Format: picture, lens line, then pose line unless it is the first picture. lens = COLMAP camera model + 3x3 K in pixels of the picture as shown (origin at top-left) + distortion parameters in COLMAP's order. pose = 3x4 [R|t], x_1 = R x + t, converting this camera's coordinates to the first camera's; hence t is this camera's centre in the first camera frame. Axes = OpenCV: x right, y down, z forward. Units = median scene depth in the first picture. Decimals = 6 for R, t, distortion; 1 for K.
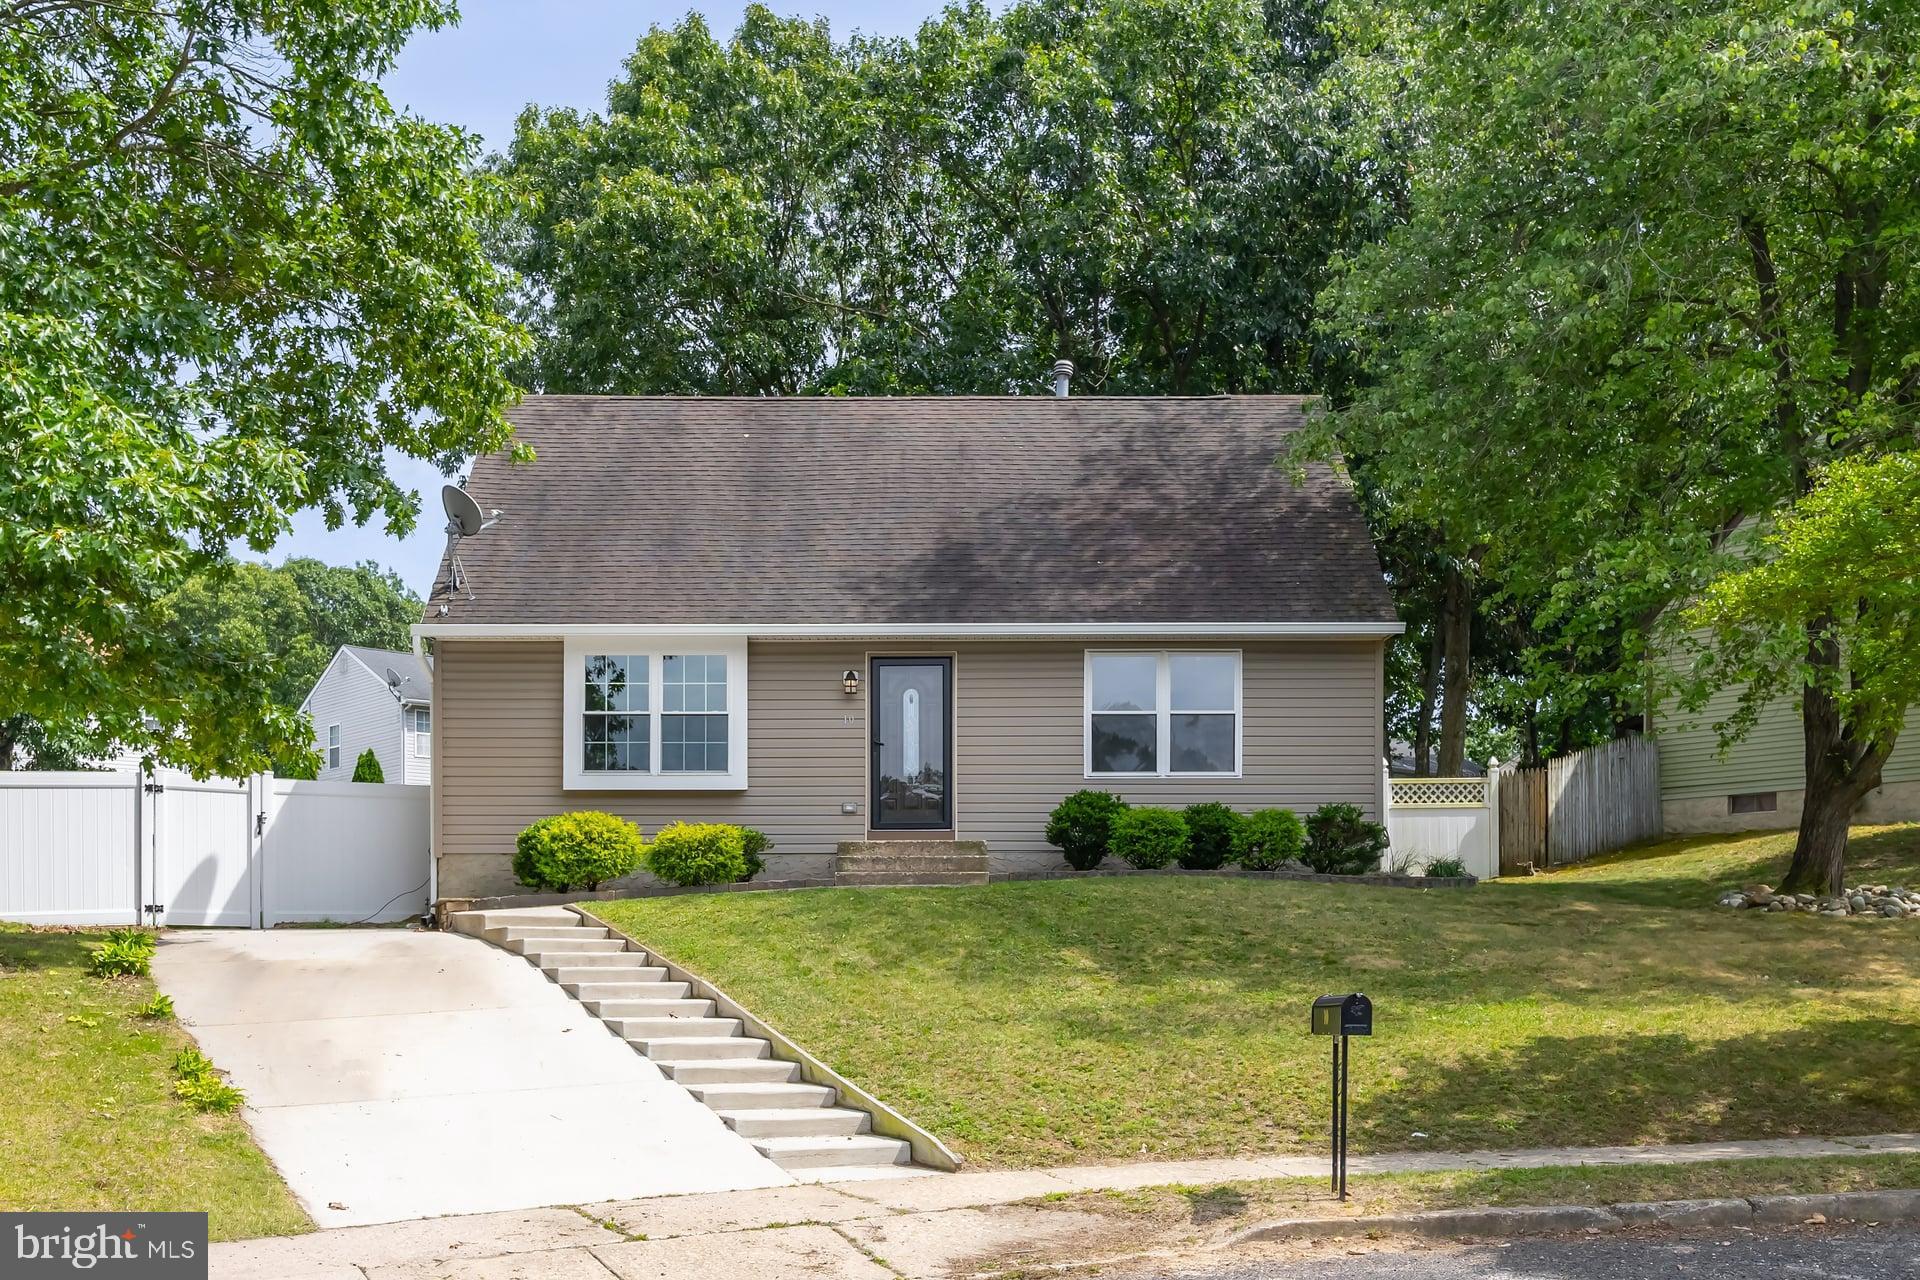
lens RADIAL K [[2506.0, 0, 962.4], [0, 2506.0, 631.7], [0, 0, 1]] dist [-0.007325, 0.000000]
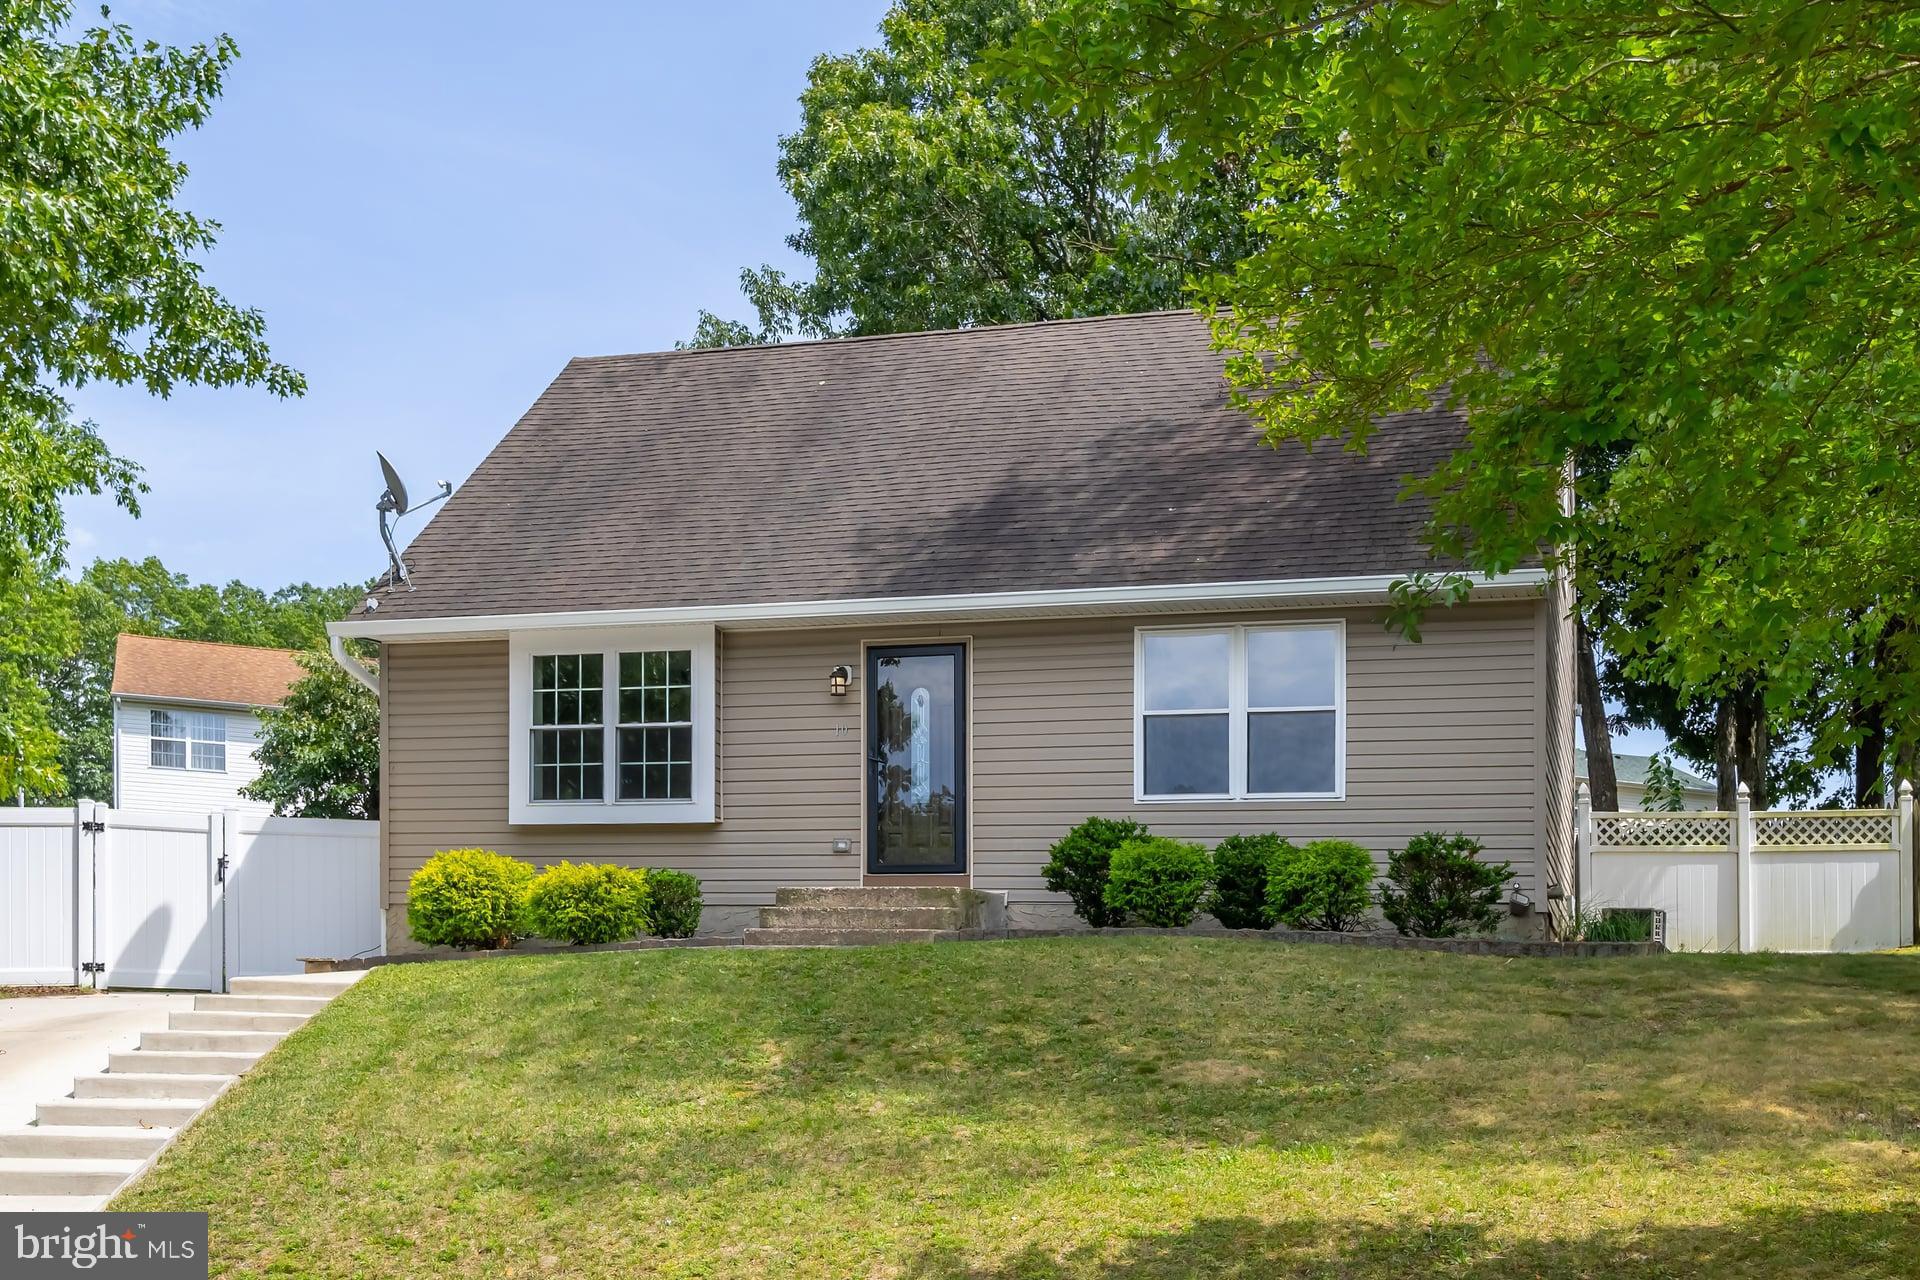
lens RADIAL K [[2506.0, 0, 957.2], [0, 2506.0, 651.9], [0, 0, 1]] dist [-0.007325, 0.000000]
pose [[0.941238, -0.029803, -0.336428, 0.246367], [0.023154, 0.999450, -0.023757, 0.030632], [0.336950, 0.014572, 0.941410, 0.297309]]
